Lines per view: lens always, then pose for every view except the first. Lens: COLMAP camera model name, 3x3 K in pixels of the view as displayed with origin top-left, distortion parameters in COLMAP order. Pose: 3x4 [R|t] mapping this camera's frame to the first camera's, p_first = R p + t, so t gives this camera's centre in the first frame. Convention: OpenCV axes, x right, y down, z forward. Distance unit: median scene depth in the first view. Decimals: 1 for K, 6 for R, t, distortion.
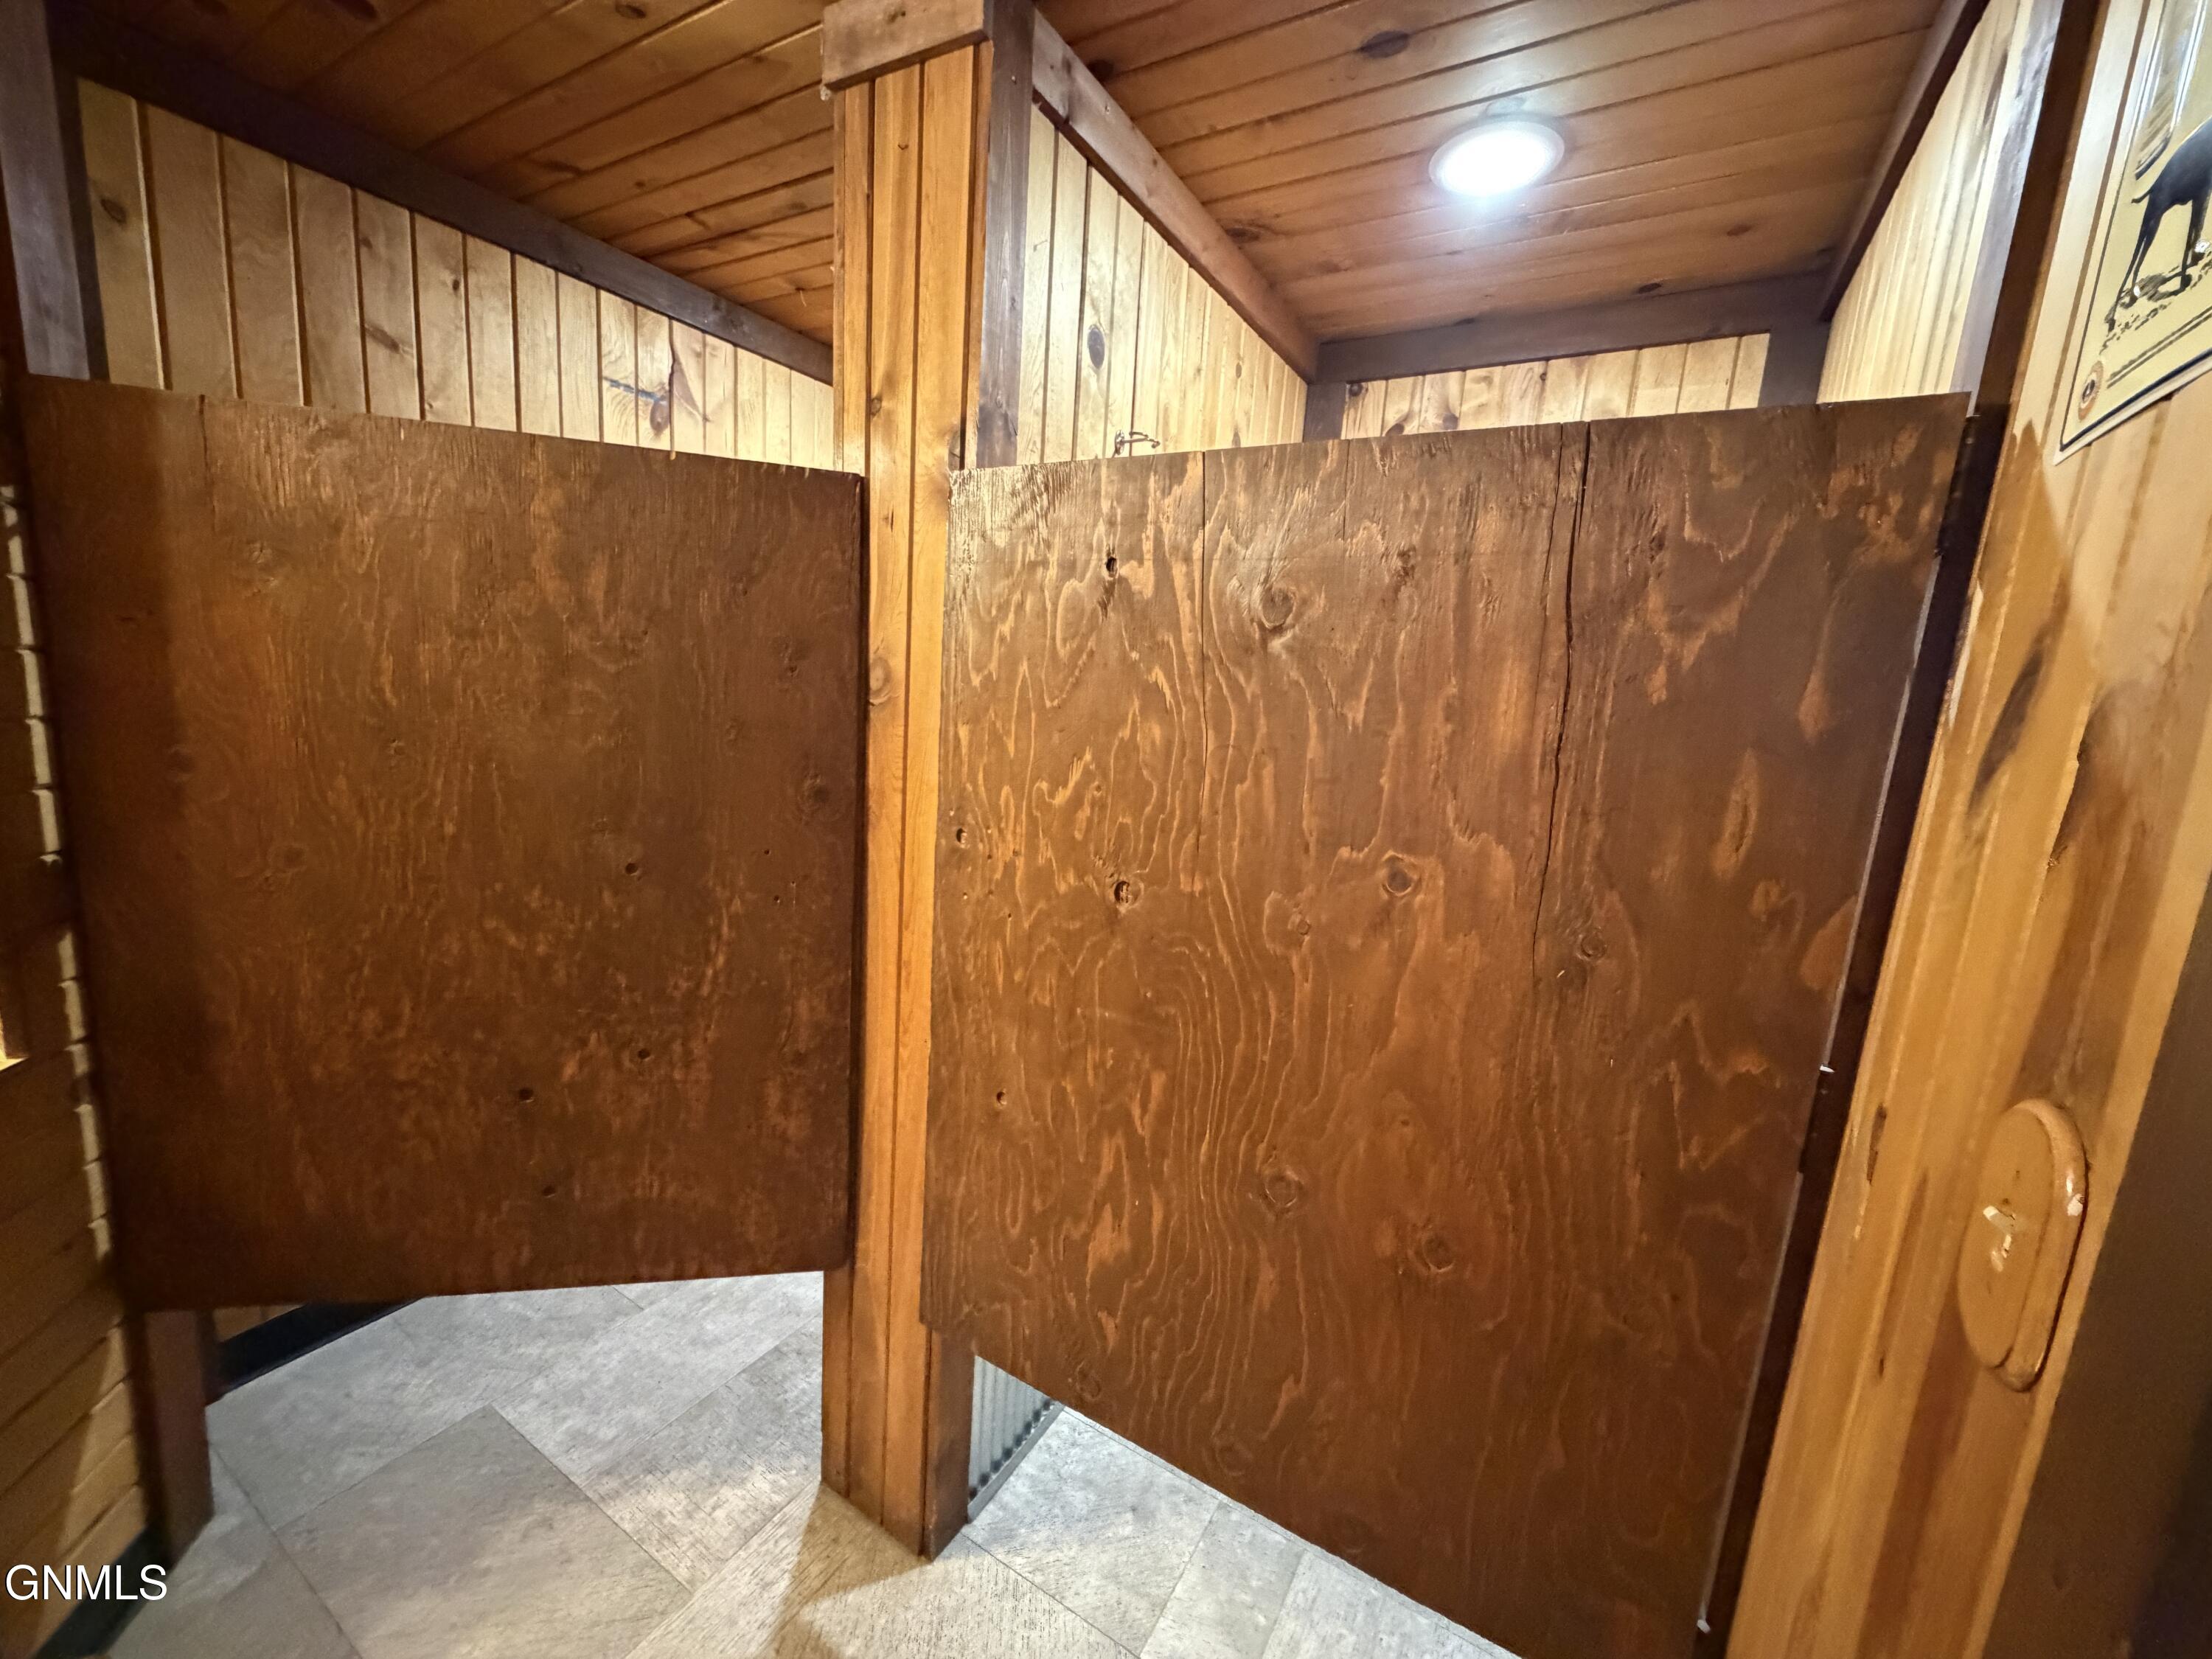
lens RADIAL K [[874.4, 0, 1115.9], [0, 874.4, 830.9], [0, 0, 1]] dist [0.004533, -0.000292]
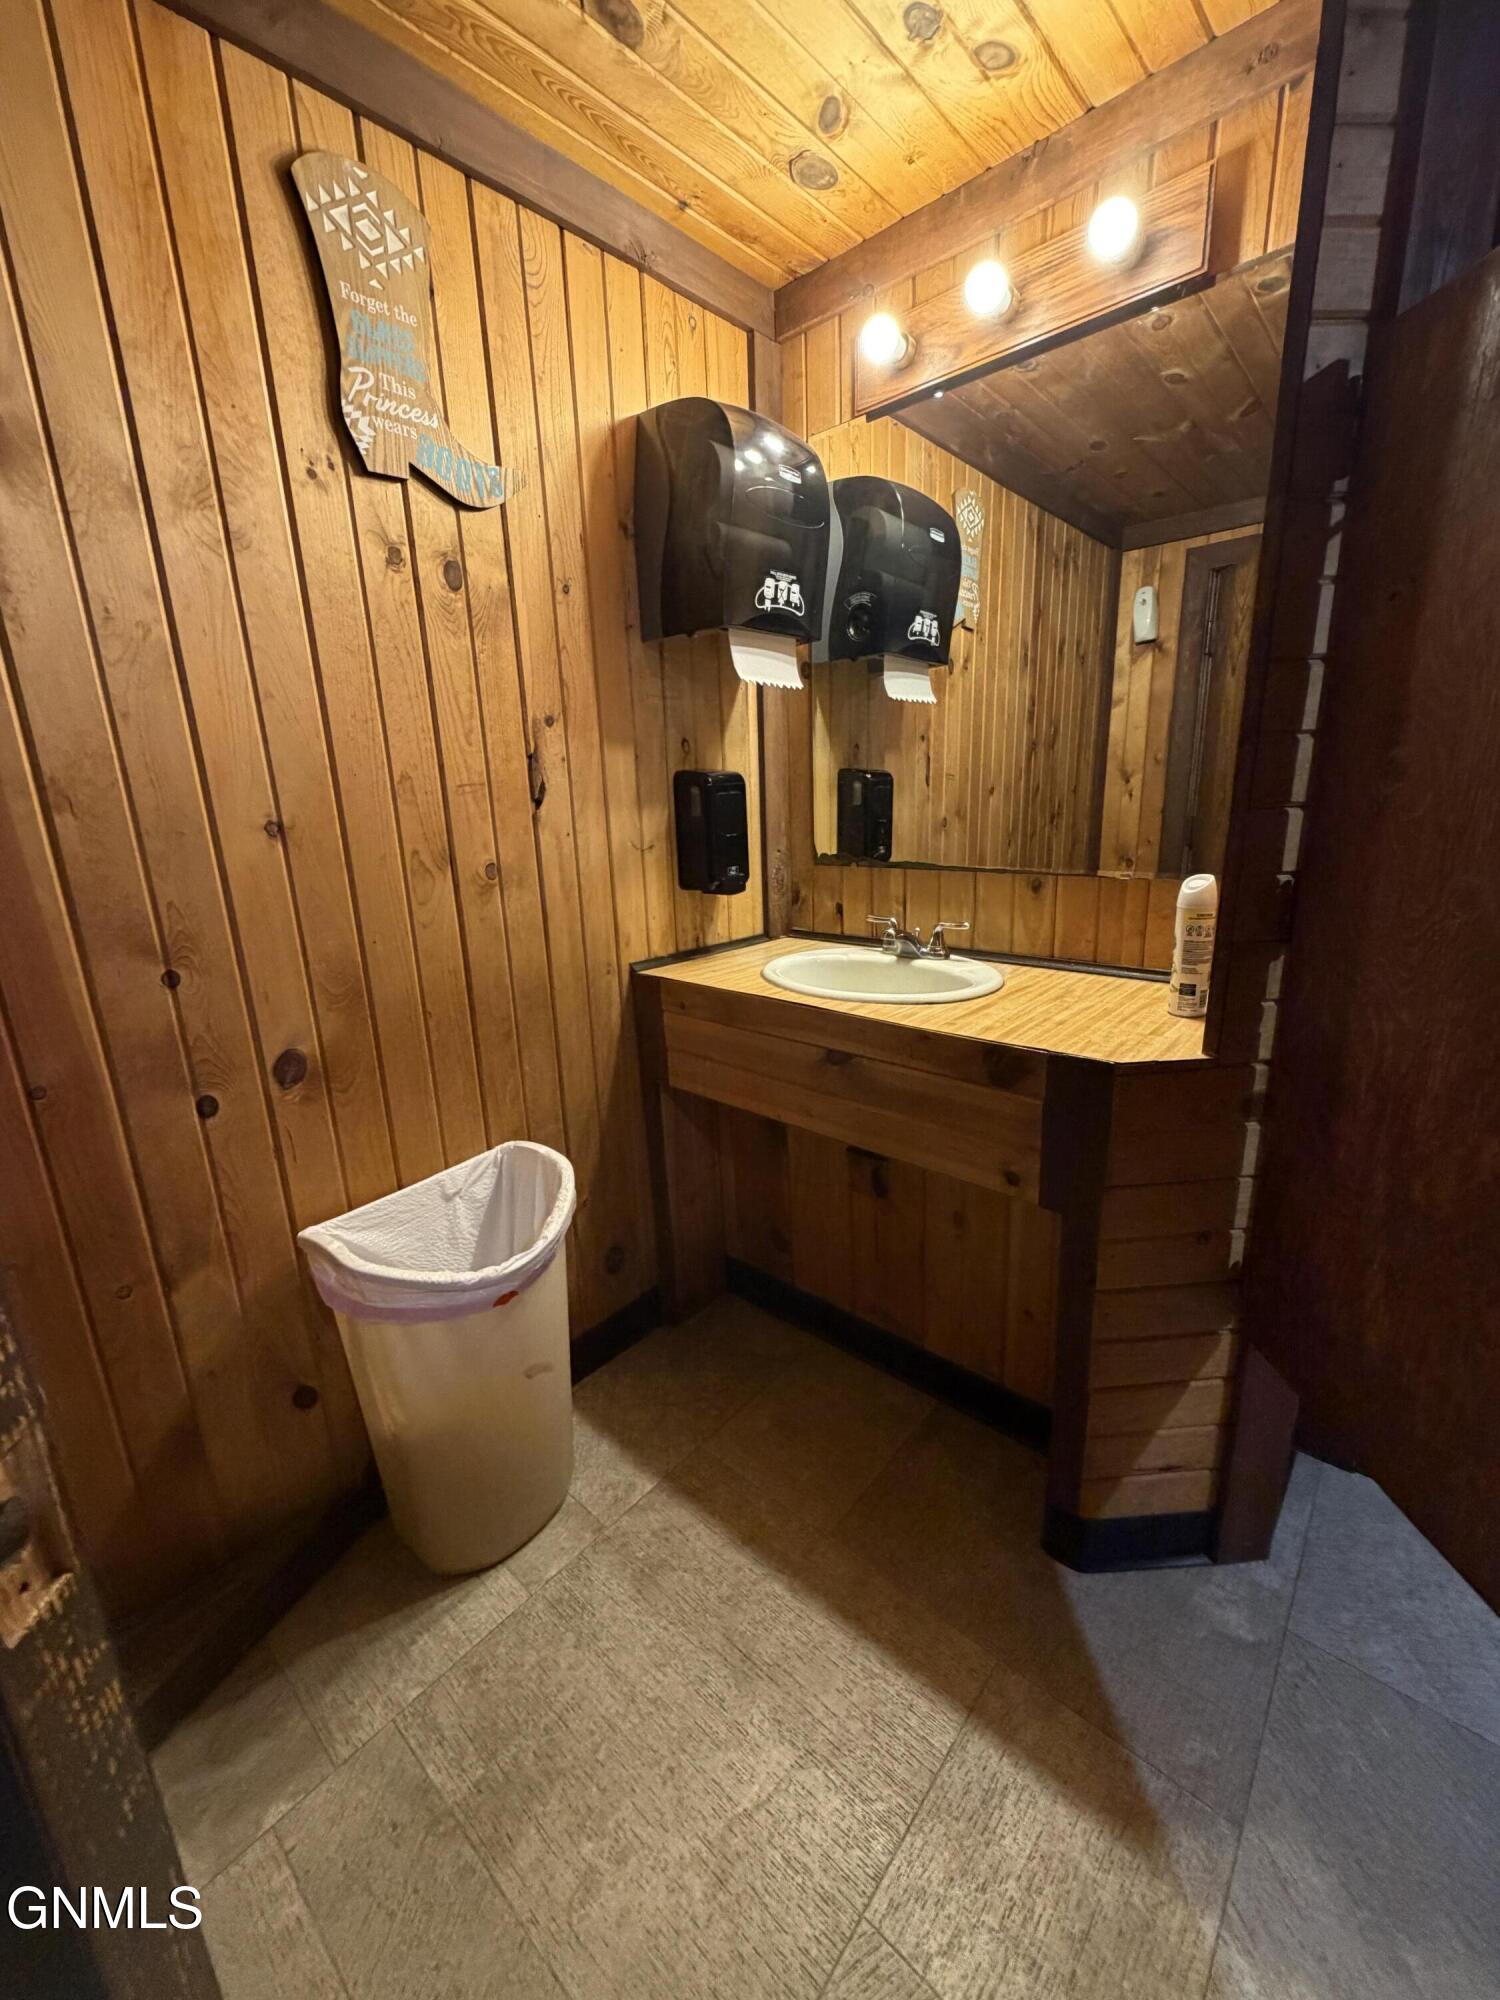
lens RADIAL K [[790.6, 0, 754.3], [0, 790.6, 997.4], [0, 0, 1]] dist [0.004533, -0.000292]
pose [[-0.193763, 0.187739, -0.962917, -0.185227], [-0.140060, 0.966171, 0.216557, 0.049111], [0.970999, 0.176827, -0.160913, 0.551228]]
